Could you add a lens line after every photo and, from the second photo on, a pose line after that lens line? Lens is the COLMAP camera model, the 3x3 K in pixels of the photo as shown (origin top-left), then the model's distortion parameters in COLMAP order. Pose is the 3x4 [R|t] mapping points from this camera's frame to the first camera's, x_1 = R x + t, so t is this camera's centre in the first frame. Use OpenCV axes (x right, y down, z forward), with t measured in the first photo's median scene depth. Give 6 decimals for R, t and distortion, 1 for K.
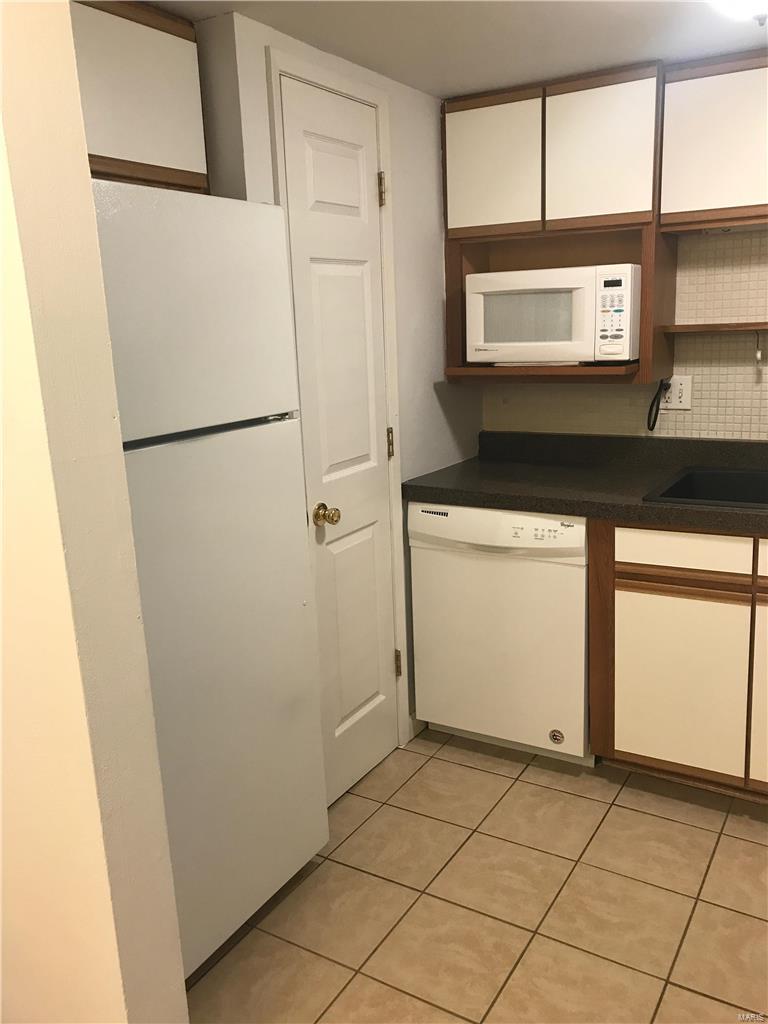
lens RADIAL K [[838.0, 0, 389.5], [0, 838.0, 511.3], [0, 0, 1]] dist [-0.001820, 0.019657]
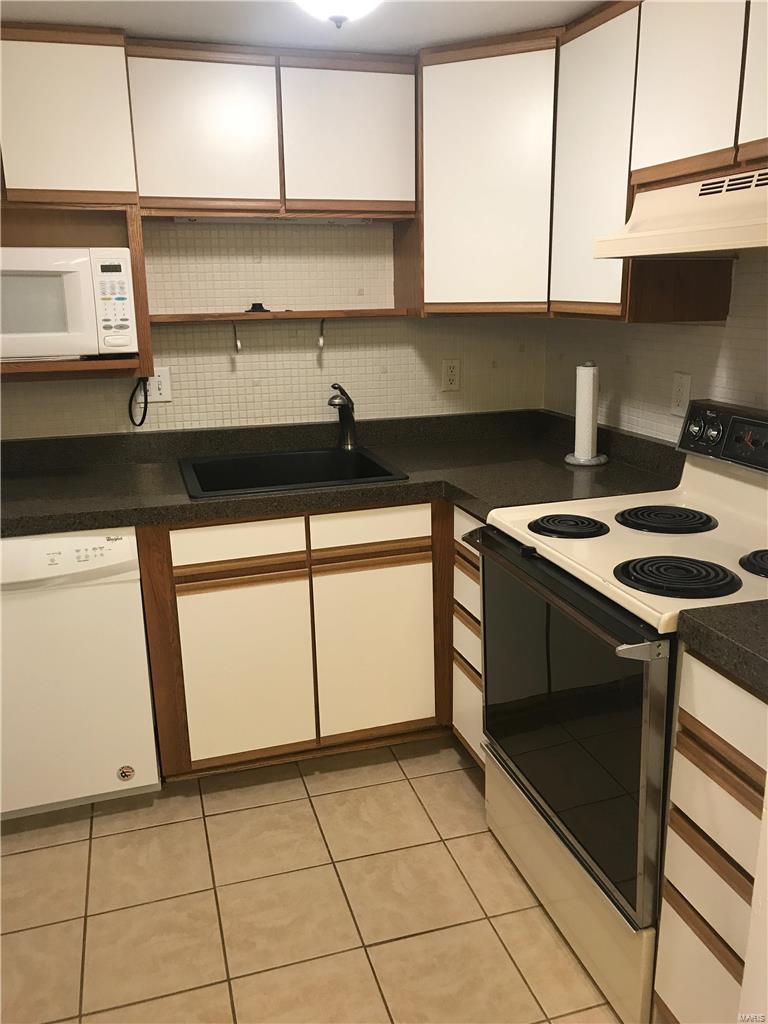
lens RADIAL K [[838.0, 0, 389.5], [0, 838.0, 511.3], [0, 0, 1]] dist [-0.001820, 0.019657]
pose [[0.667763, -0.165919, 0.725647, -0.232617], [0.159109, 0.984127, 0.078604, -0.035491], [-0.727170, 0.062968, 0.683563, 0.173532]]
